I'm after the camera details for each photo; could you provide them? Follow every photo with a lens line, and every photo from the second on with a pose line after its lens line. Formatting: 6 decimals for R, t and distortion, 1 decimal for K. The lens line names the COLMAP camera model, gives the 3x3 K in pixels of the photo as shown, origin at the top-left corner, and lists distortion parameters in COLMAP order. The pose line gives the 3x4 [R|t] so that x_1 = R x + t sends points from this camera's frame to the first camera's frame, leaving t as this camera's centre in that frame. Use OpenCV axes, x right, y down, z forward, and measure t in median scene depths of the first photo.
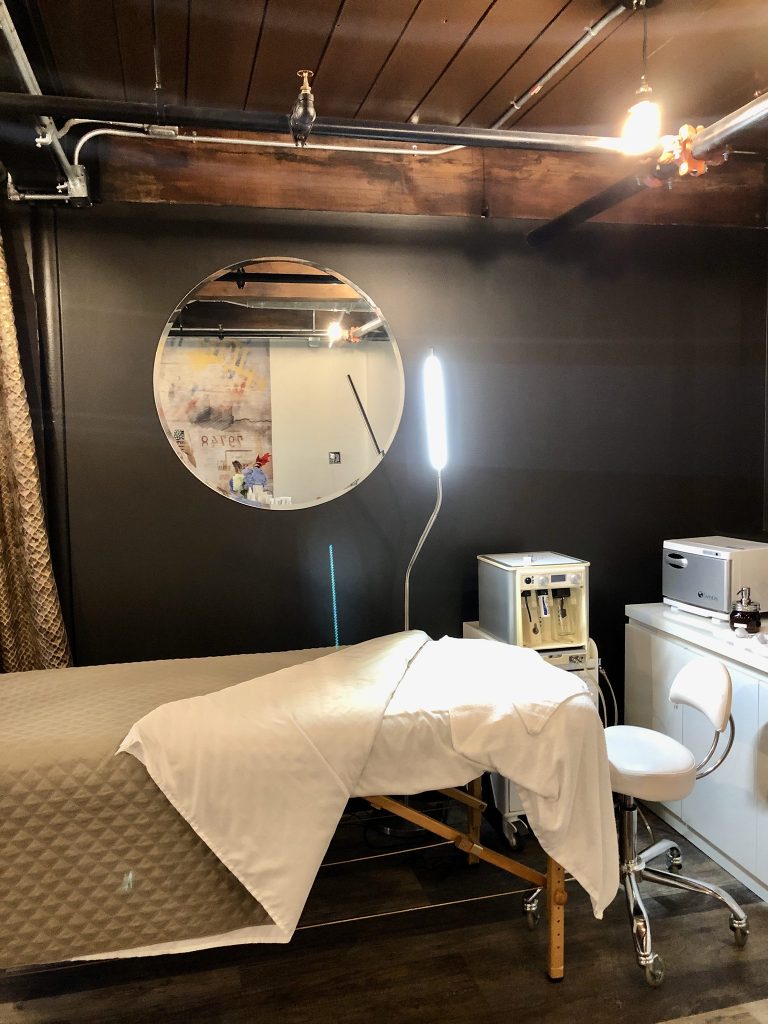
lens RADIAL K [[836.2, 0, 385.1], [0, 836.2, 512.2], [0, 0, 1]] dist [0.028486, -0.047171]
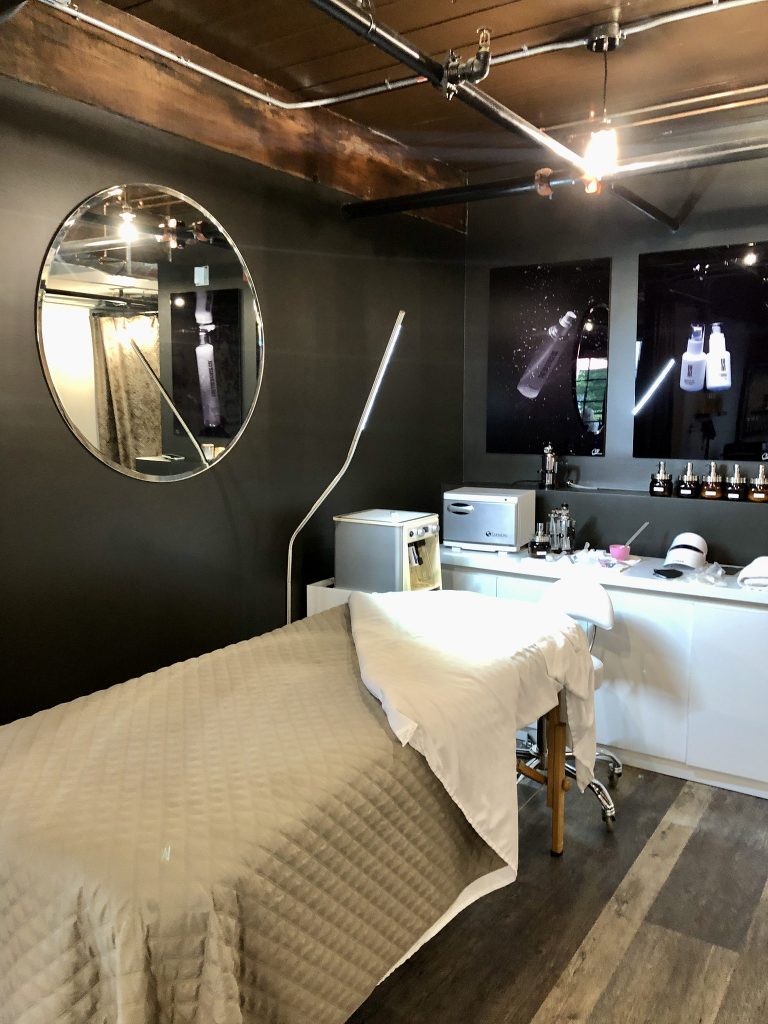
lens RADIAL K [[836.2, 0, 386.8], [0, 836.2, 508.6], [0, 0, 1]] dist [0.028486, -0.047171]
pose [[0.726159, -0.071119, 0.683839, -0.583319], [0.051145, 0.997467, 0.049426, -0.006483], [-0.685622, -0.000916, 0.727957, 0.226734]]
